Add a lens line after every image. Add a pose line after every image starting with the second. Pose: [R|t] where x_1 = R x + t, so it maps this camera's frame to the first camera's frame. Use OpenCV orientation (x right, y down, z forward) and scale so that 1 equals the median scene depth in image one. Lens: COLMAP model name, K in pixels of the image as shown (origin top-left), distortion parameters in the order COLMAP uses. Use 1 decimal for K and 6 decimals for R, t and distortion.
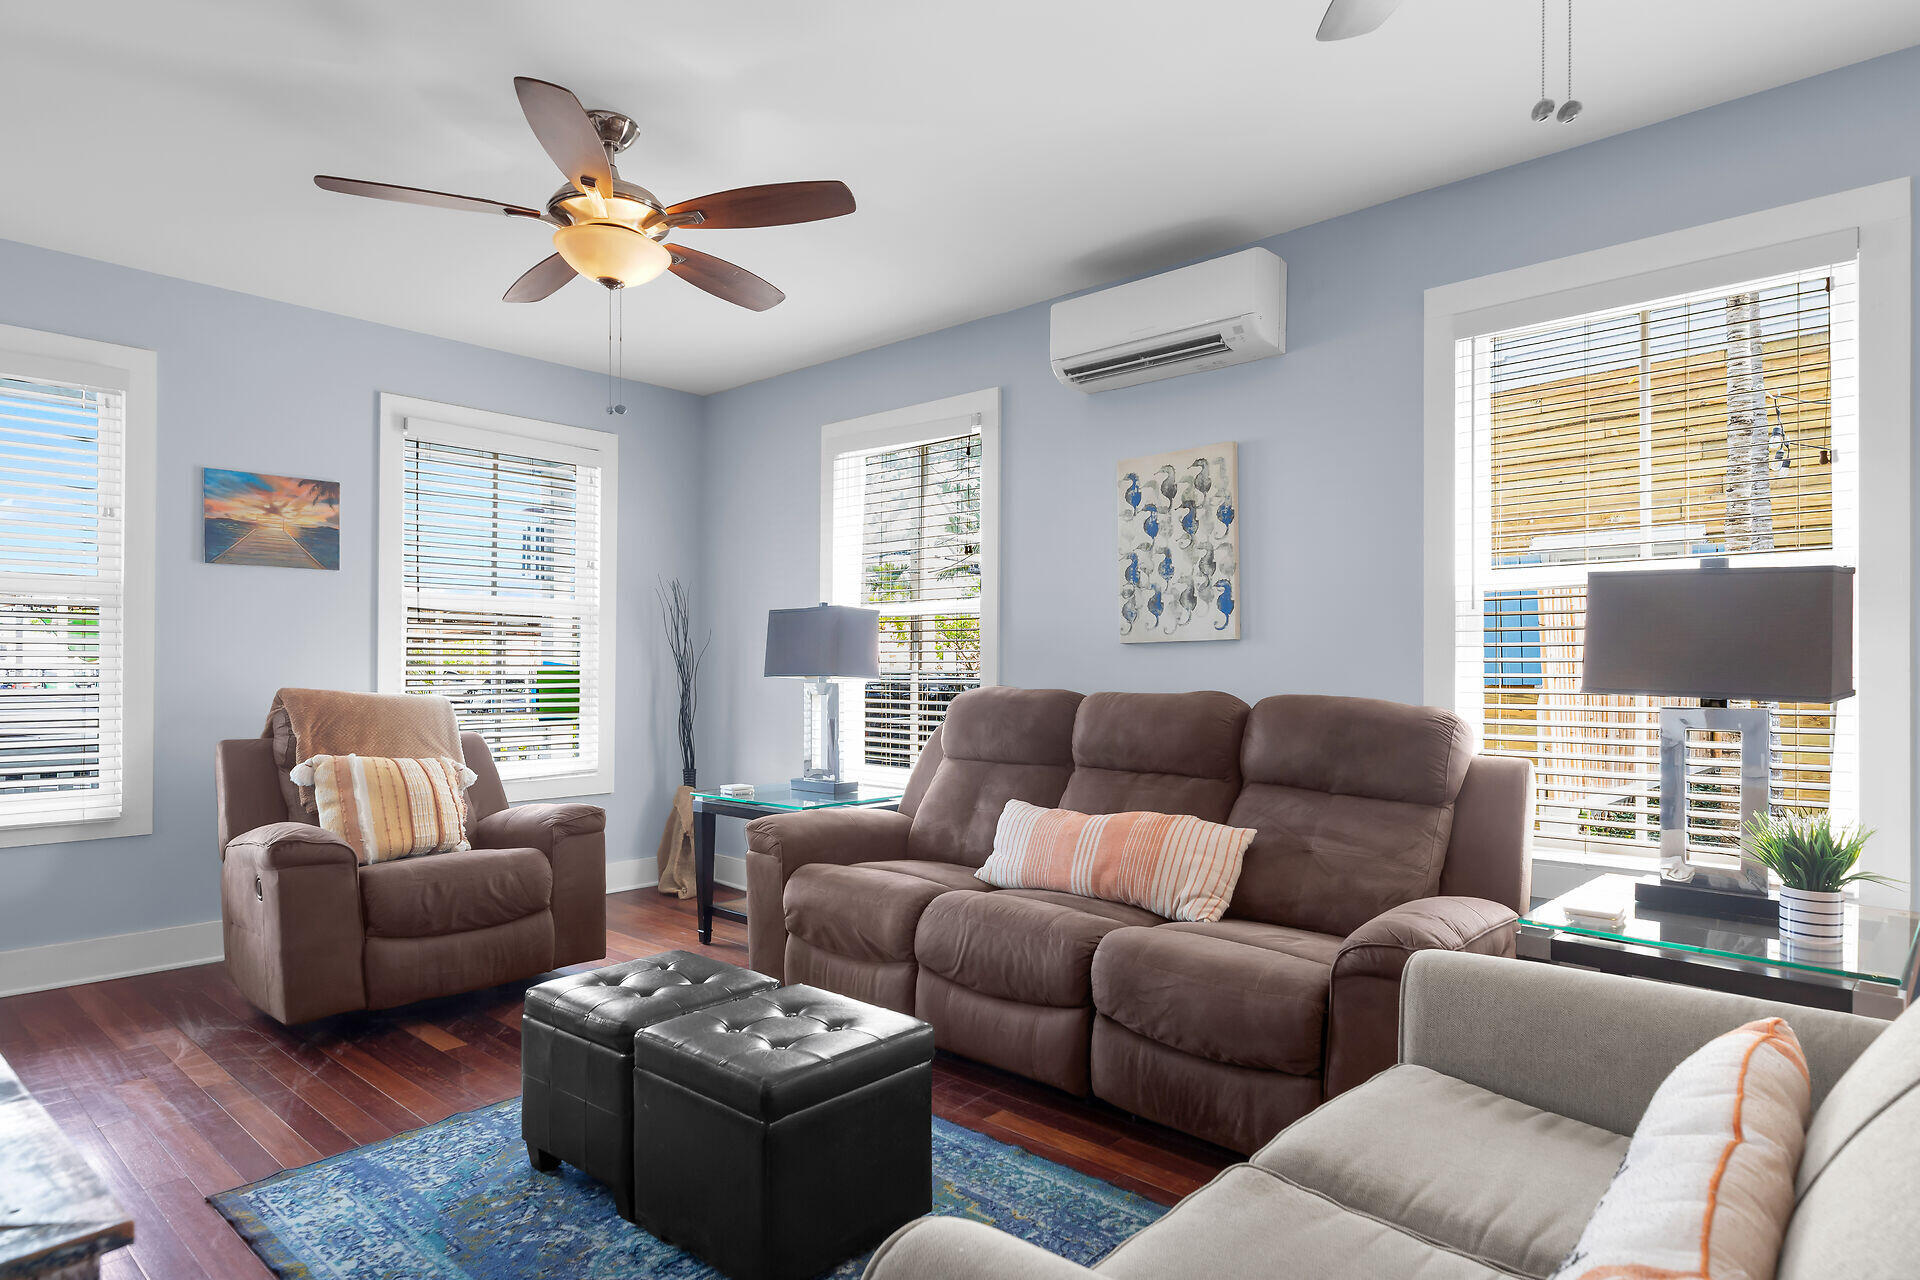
lens RADIAL K [[1082.8, 0, 970.3], [0, 1082.8, 659.2], [0, 0, 1]] dist [0.021242, 0.002254]
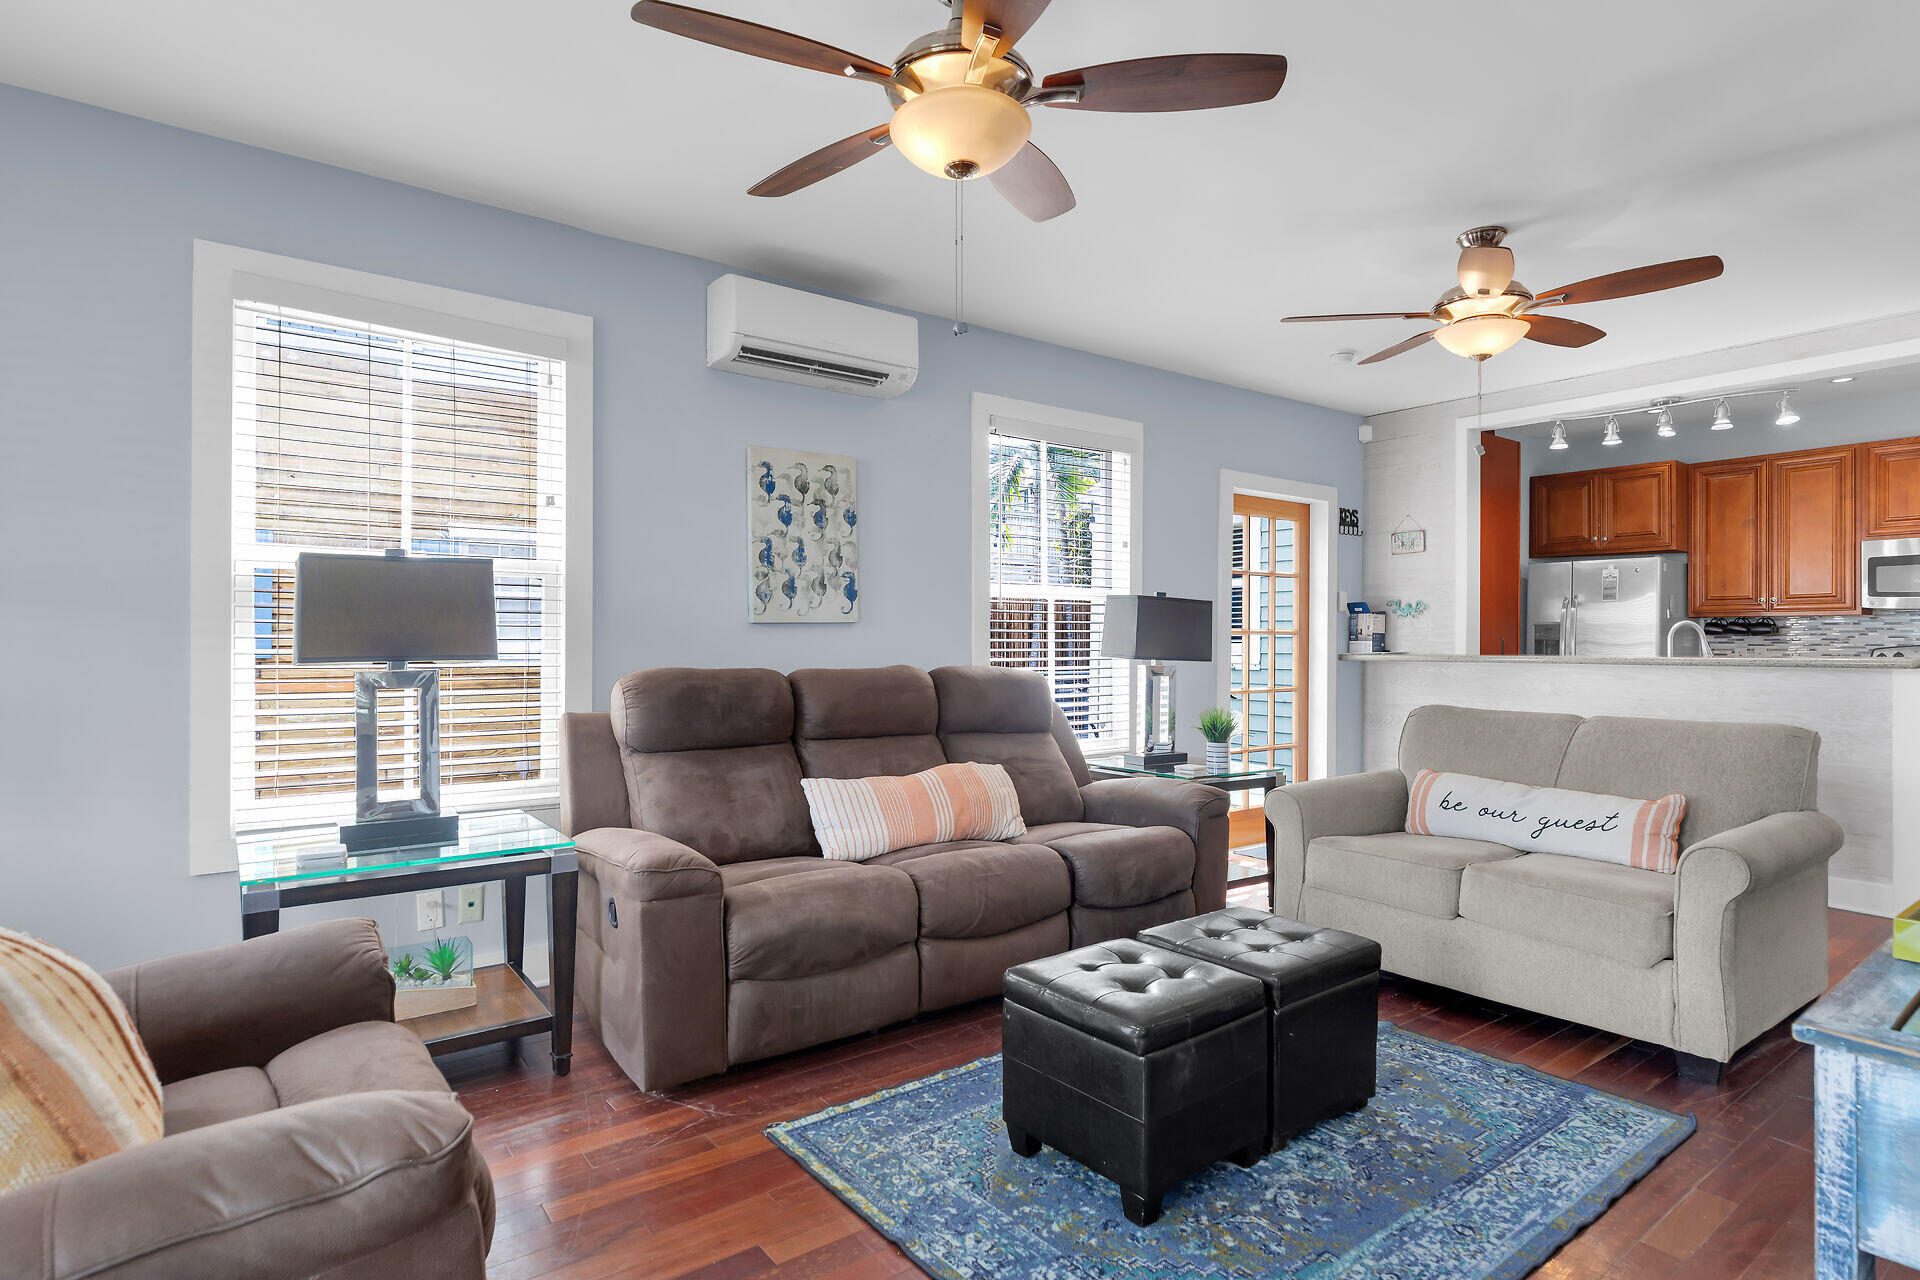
lens RADIAL K [[975.5, 0, 959.1], [0, 975.5, 648.6], [0, 0, 1]] dist [-0.001092, 0.000095]
pose [[0.191706, -0.007276, 0.981425, -0.763425], [-0.007035, 0.999937, 0.008787, 0.000654], [-0.981427, -0.008589, 0.191643, 0.645702]]
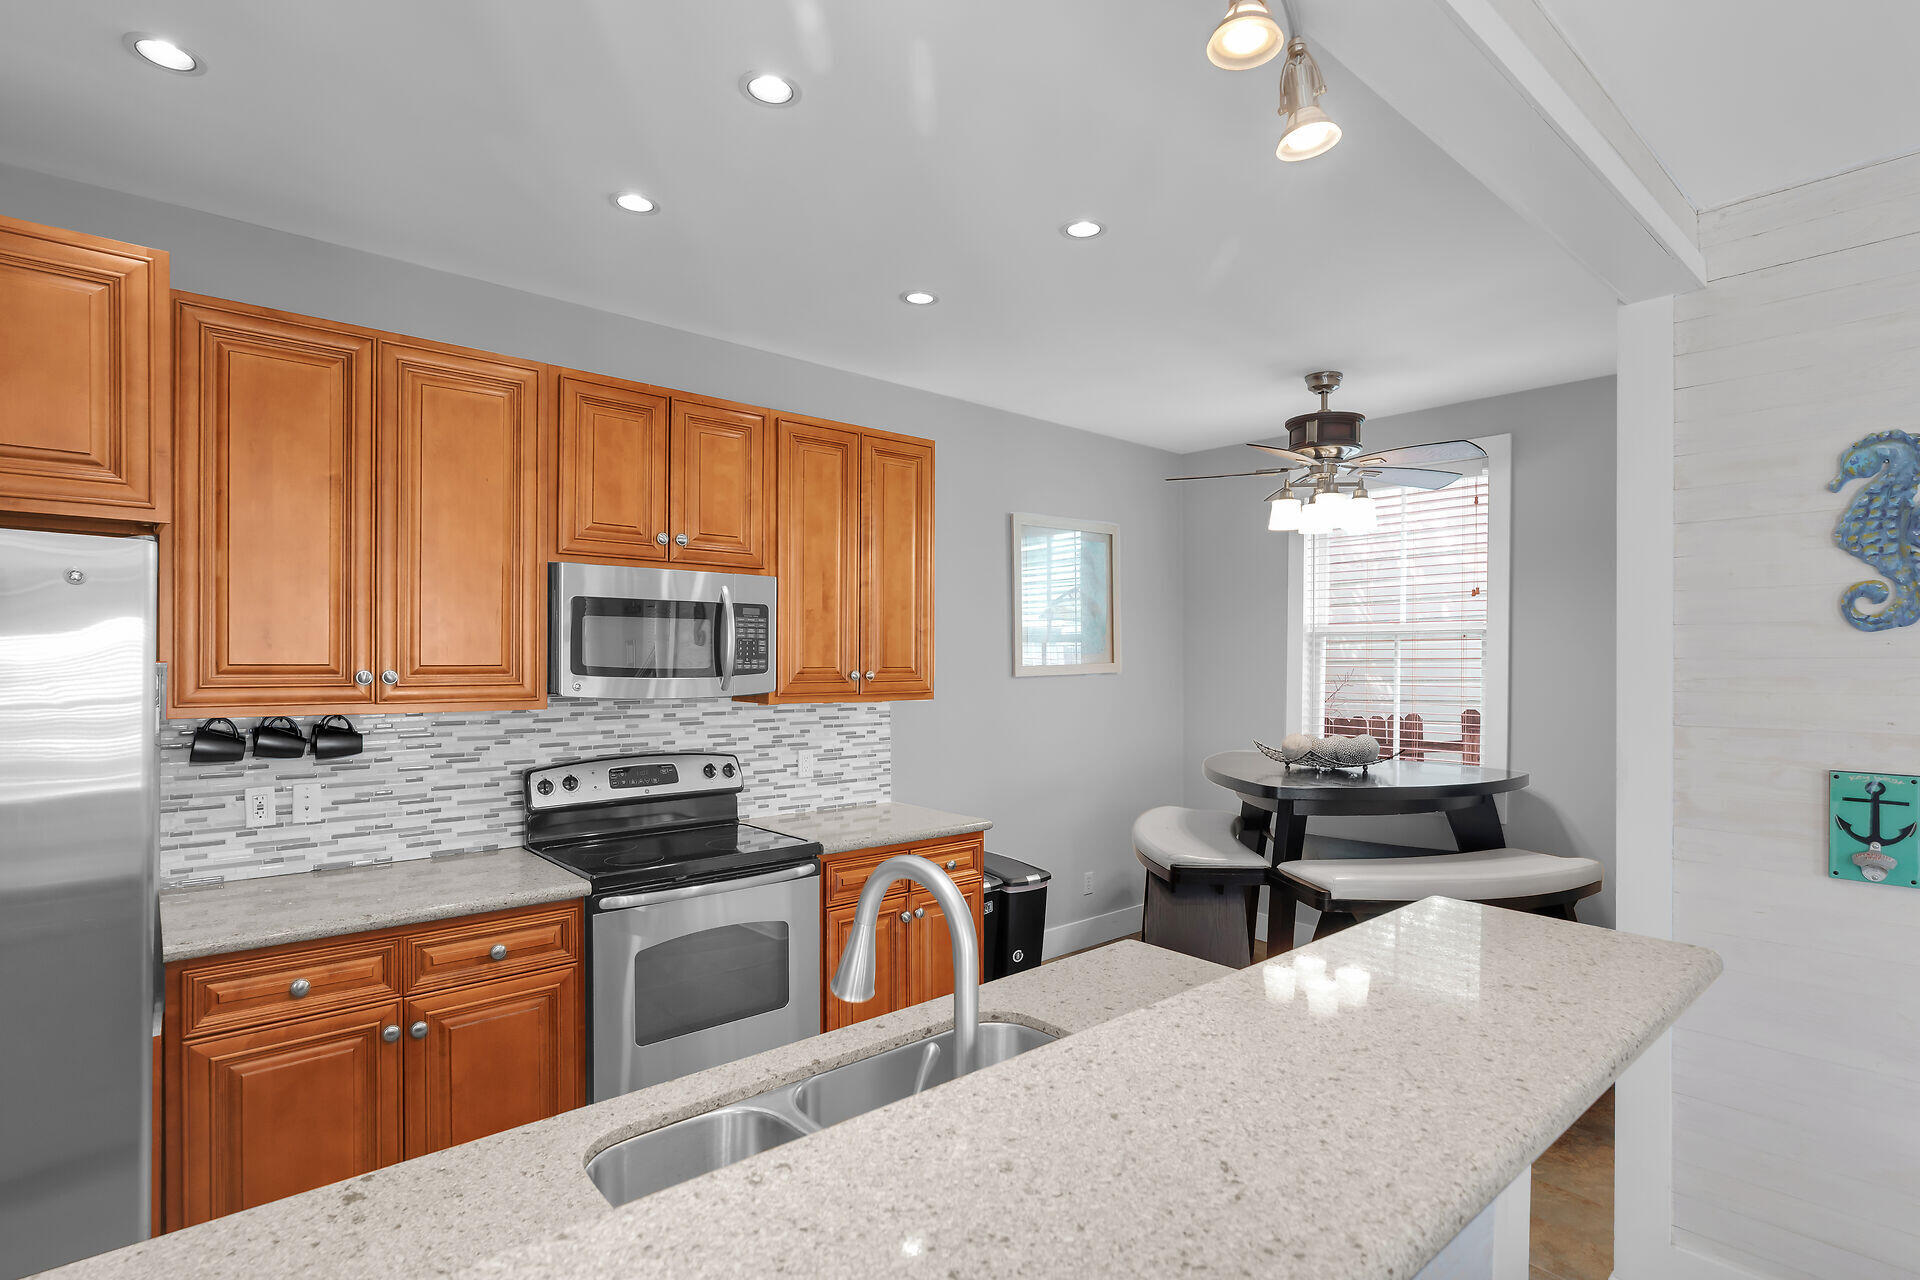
lens RADIAL K [[975.5, 0, 966.6], [0, 975.5, 655.6], [0, 0, 1]] dist [-0.001092, 0.000095]
pose [[-0.995596, -0.007982, 0.093402, 0.691967], [-0.008490, 0.999951, -0.005048, -0.095324], [-0.093357, -0.005819, -0.995616, 0.254473]]
